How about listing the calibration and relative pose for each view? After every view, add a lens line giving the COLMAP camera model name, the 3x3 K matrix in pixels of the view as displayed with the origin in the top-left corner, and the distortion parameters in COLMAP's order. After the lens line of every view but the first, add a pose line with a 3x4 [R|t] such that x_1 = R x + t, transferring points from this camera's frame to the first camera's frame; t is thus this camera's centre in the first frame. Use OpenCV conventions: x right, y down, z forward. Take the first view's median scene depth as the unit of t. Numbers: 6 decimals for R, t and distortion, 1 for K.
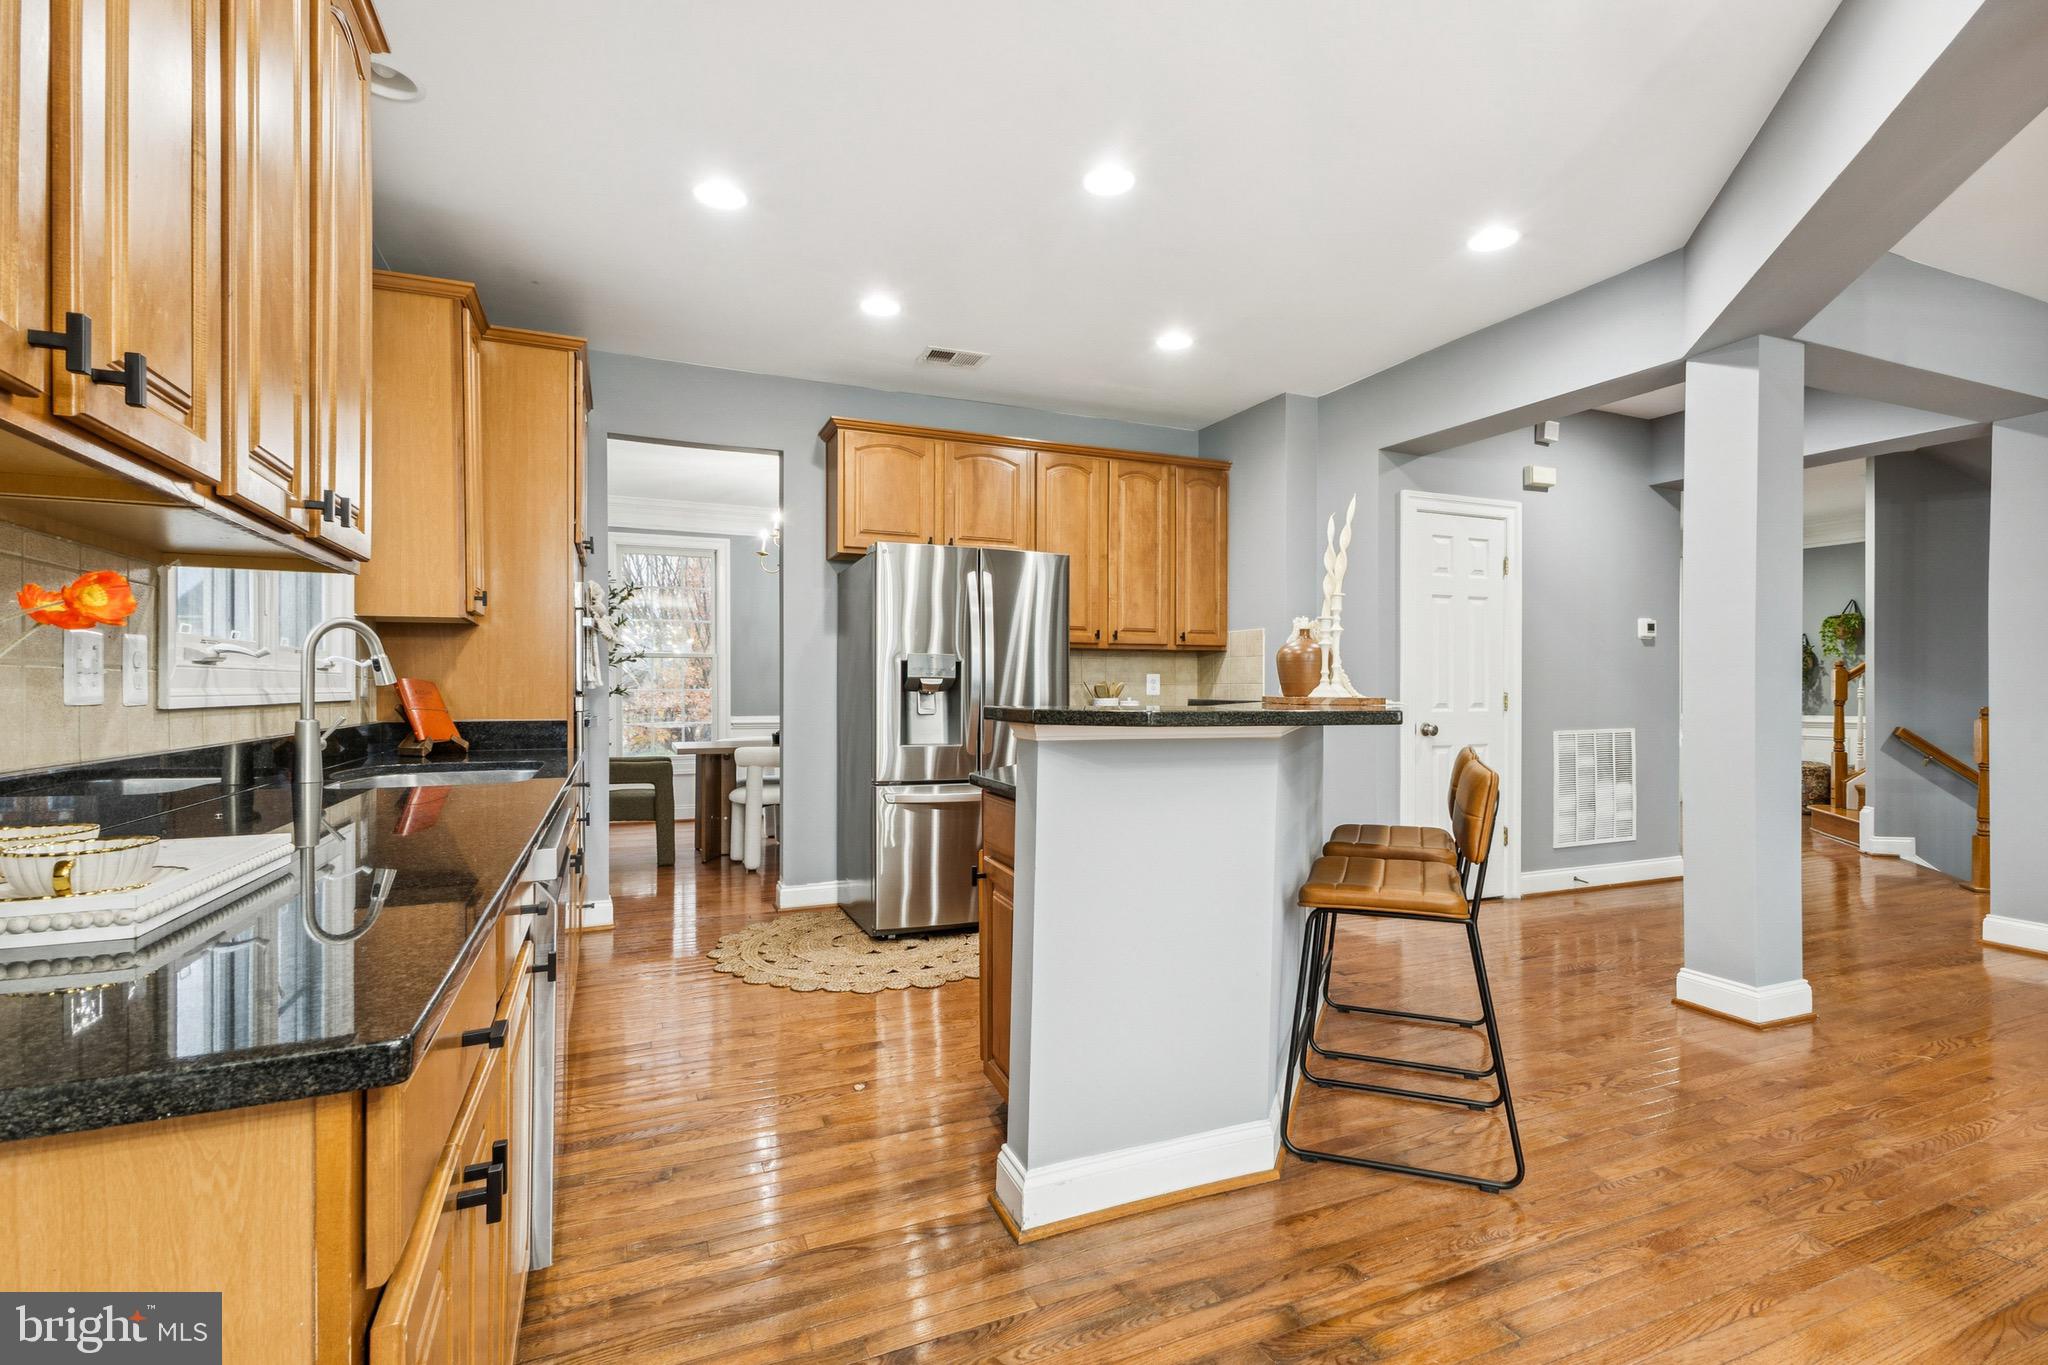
lens RADIAL K [[892.4, 0, 1037.0], [0, 892.4, 689.3], [0, 0, 1]] dist [0.013019, -0.004448]
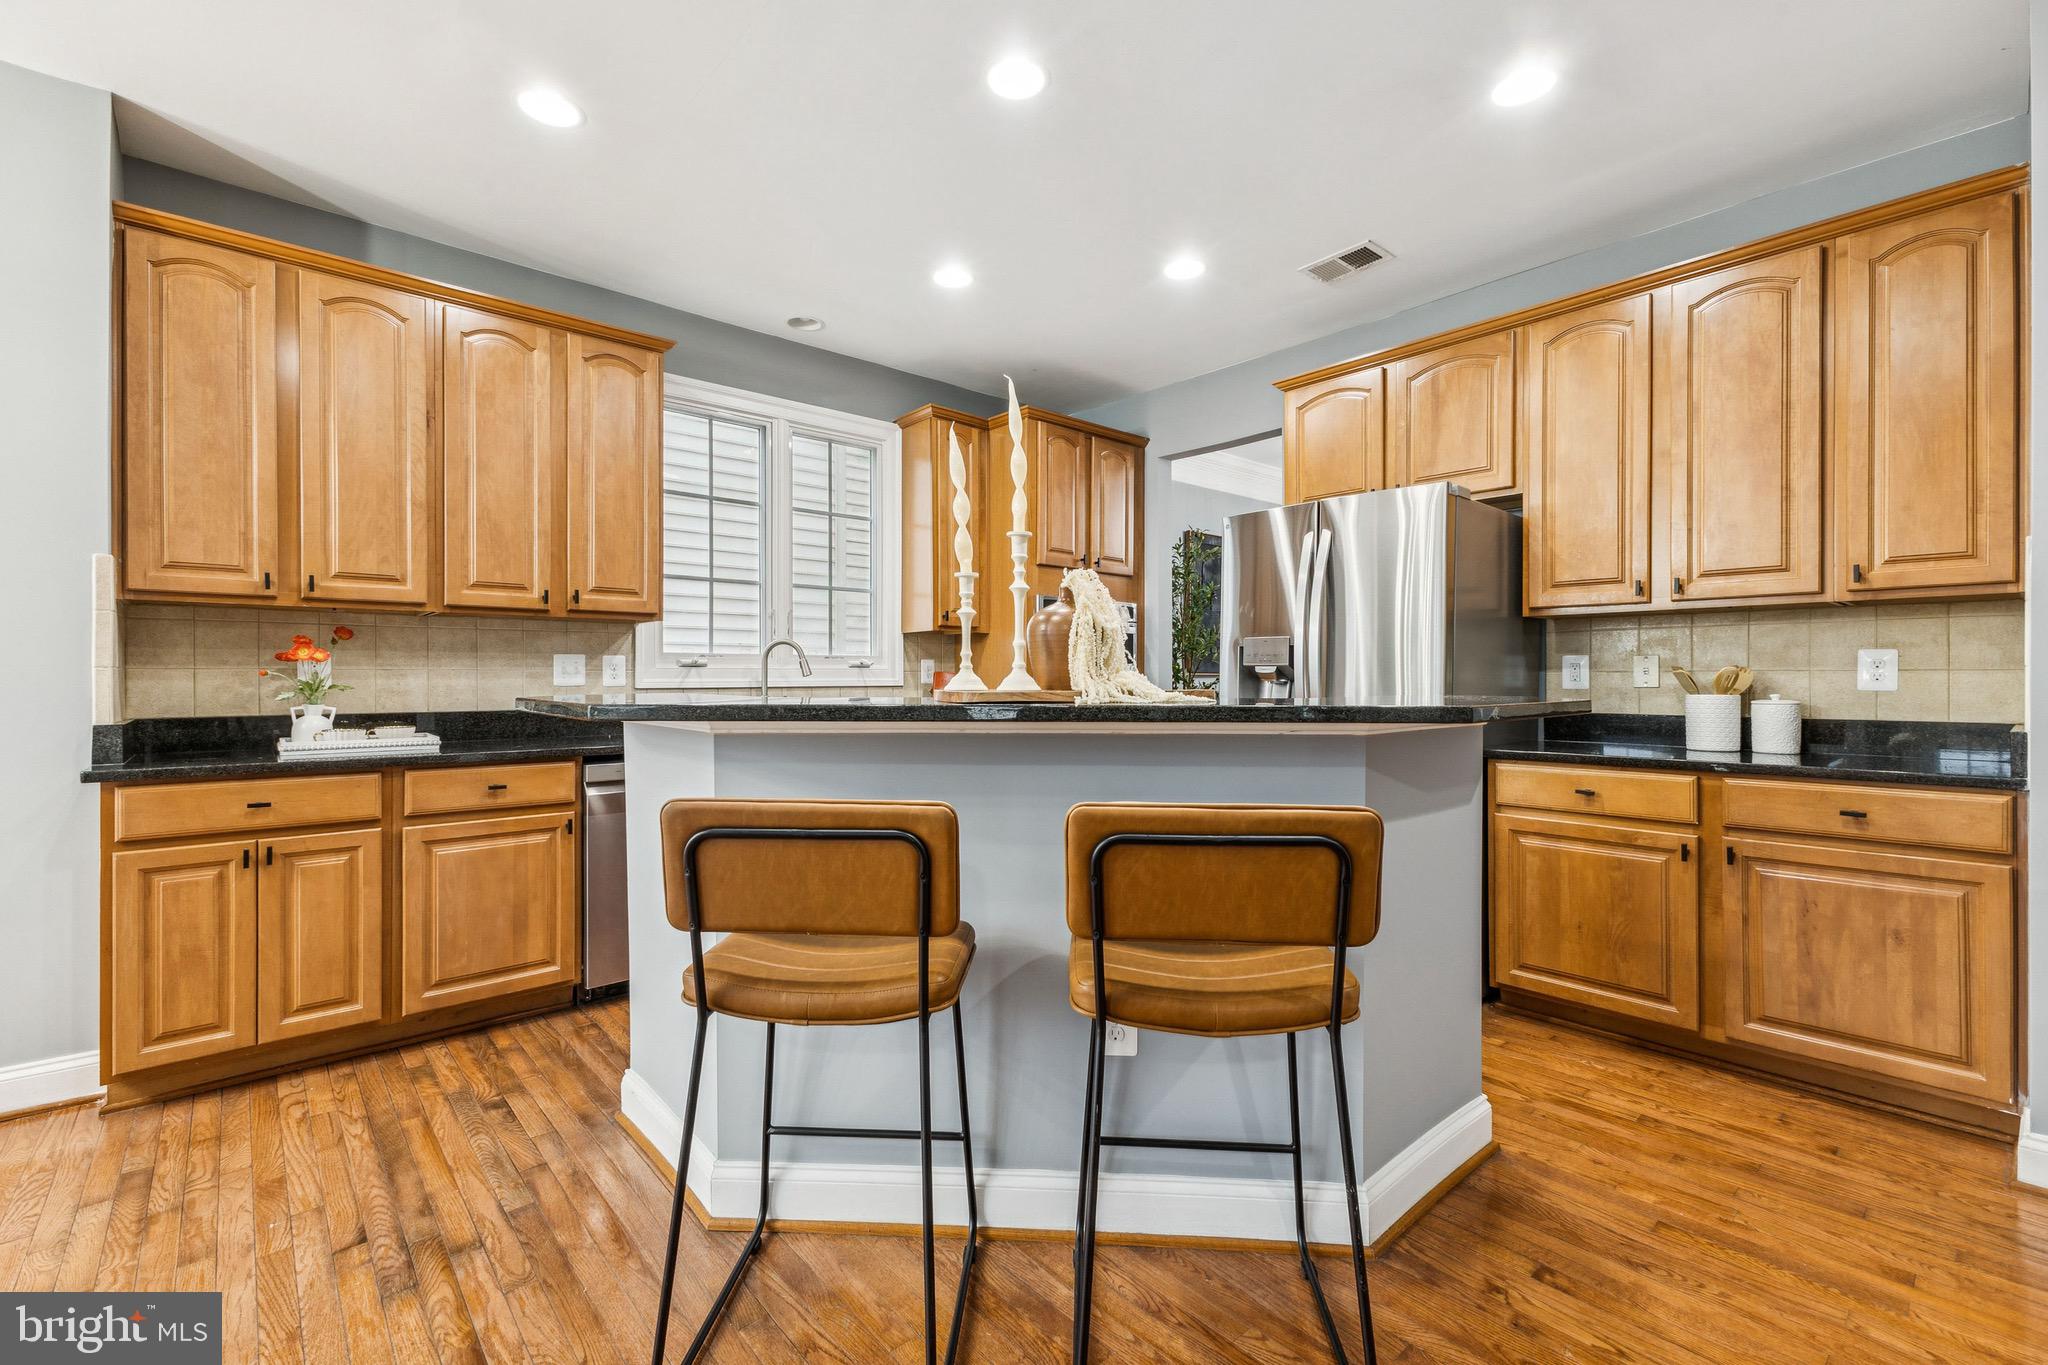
lens RADIAL K [[892.4, 0, 1030.8], [0, 892.4, 677.1], [0, 0, 1]] dist [0.013019, -0.004448]
pose [[0.337490, -0.003353, -0.941323, 0.630912], [0.000057, 0.999994, -0.003541, 0.000940], [0.941329, 0.001141, 0.337489, 0.518811]]
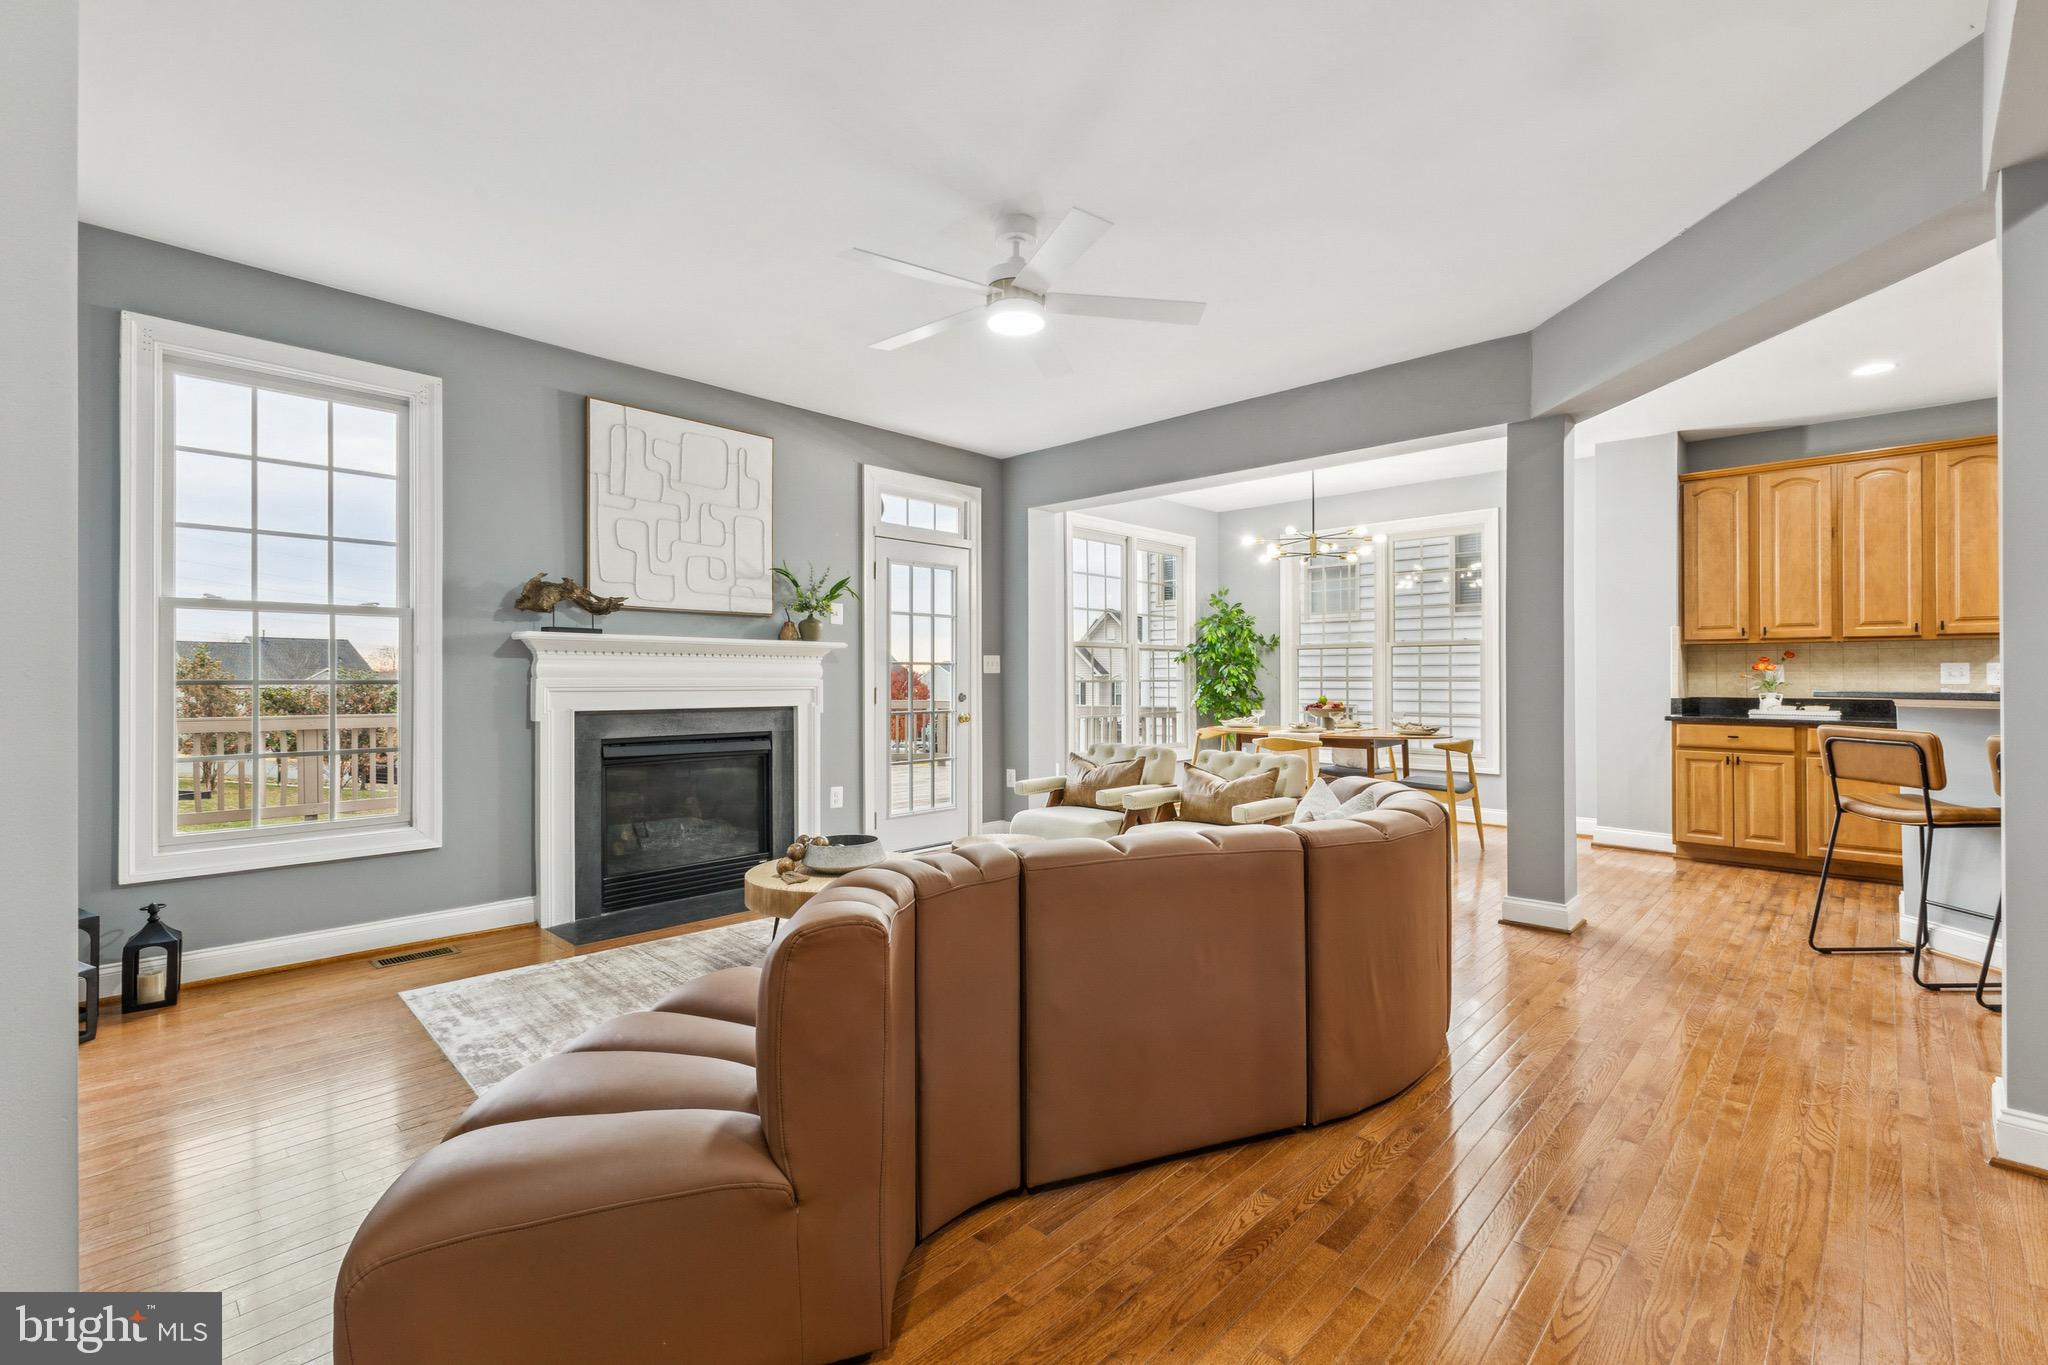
lens RADIAL K [[892.4, 0, 1024.5], [0, 892.4, 671.9], [0, 0, 1]] dist [0.013019, -0.004448]
pose [[-0.909727, -0.005793, -0.415167, 1.383601], [-0.003389, 0.999973, -0.006528, 0.001399], [0.415193, -0.004532, -0.909722, 1.003371]]
